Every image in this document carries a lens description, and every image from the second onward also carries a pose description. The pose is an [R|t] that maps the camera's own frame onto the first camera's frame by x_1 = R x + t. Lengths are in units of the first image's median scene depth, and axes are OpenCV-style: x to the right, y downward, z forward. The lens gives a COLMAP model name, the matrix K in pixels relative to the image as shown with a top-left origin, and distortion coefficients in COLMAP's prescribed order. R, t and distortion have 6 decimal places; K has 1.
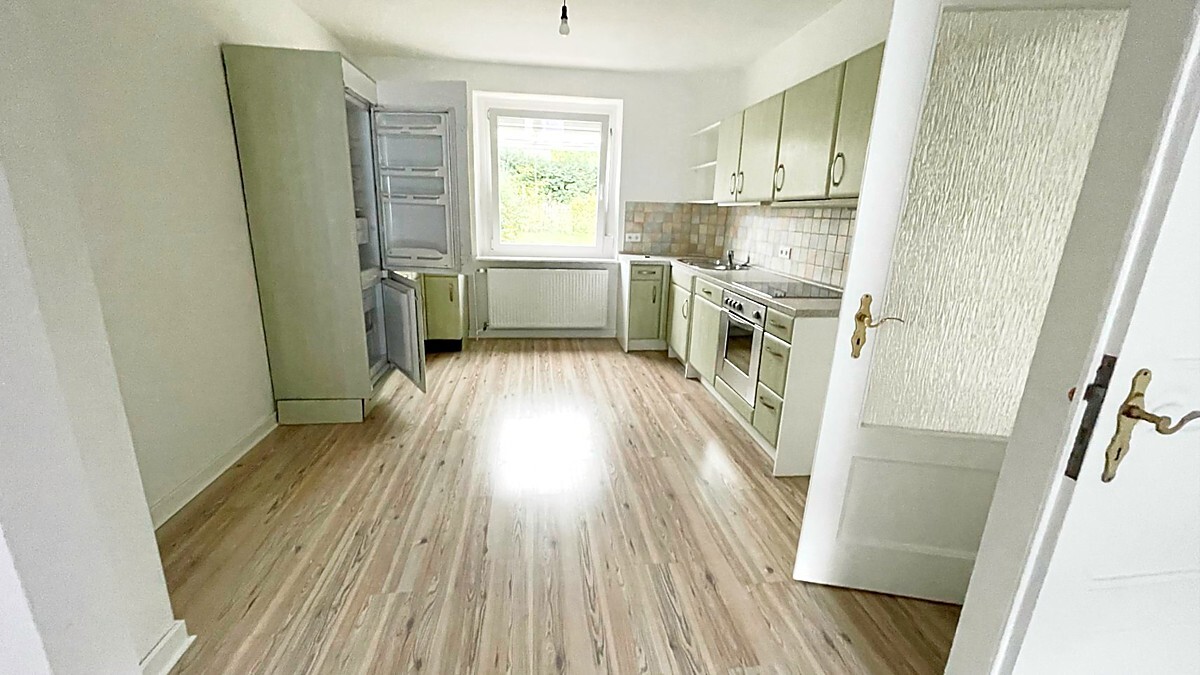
lens RADIAL K [[483.3, 0, 592.3], [0, 483.3, 342.7], [0, 0, 1]] dist [-0.003407, -0.001151]
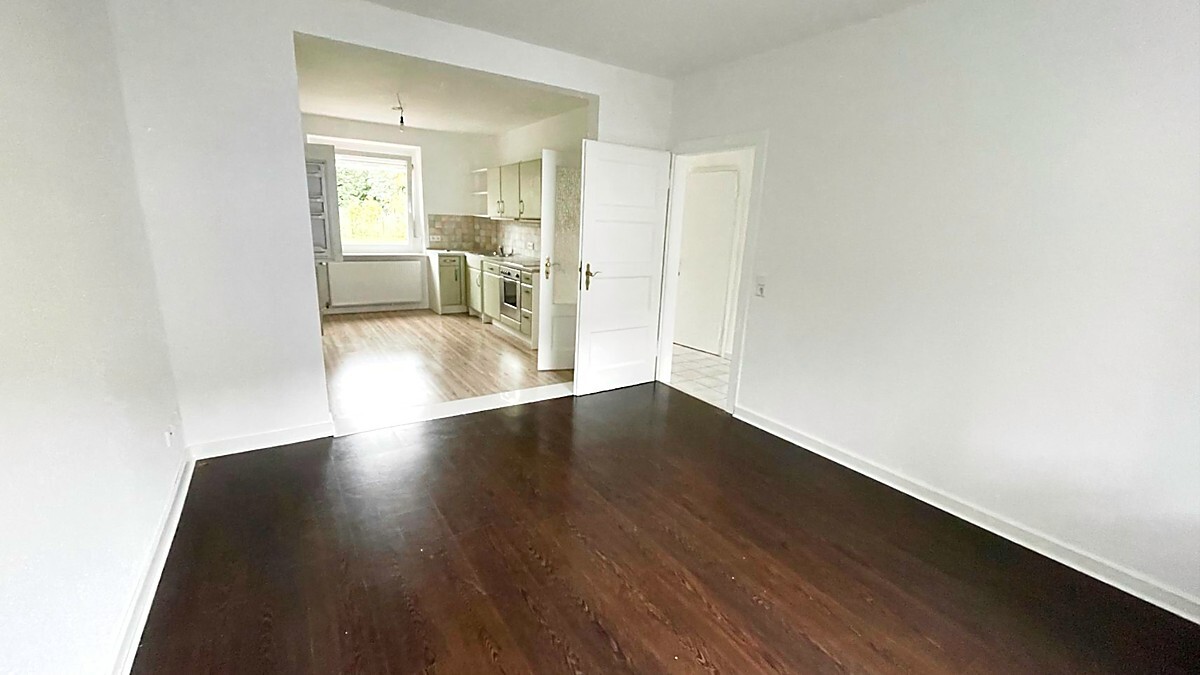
lens RADIAL K [[483.3, 0, 603.3], [0, 483.3, 342.9], [0, 0, 1]] dist [-0.003407, -0.001151]
pose [[0.889352, -0.101775, 0.445751, -0.175053], [0.103080, 0.994443, 0.021390, 0.140516], [-0.445451, 0.026924, 0.894901, -0.627319]]
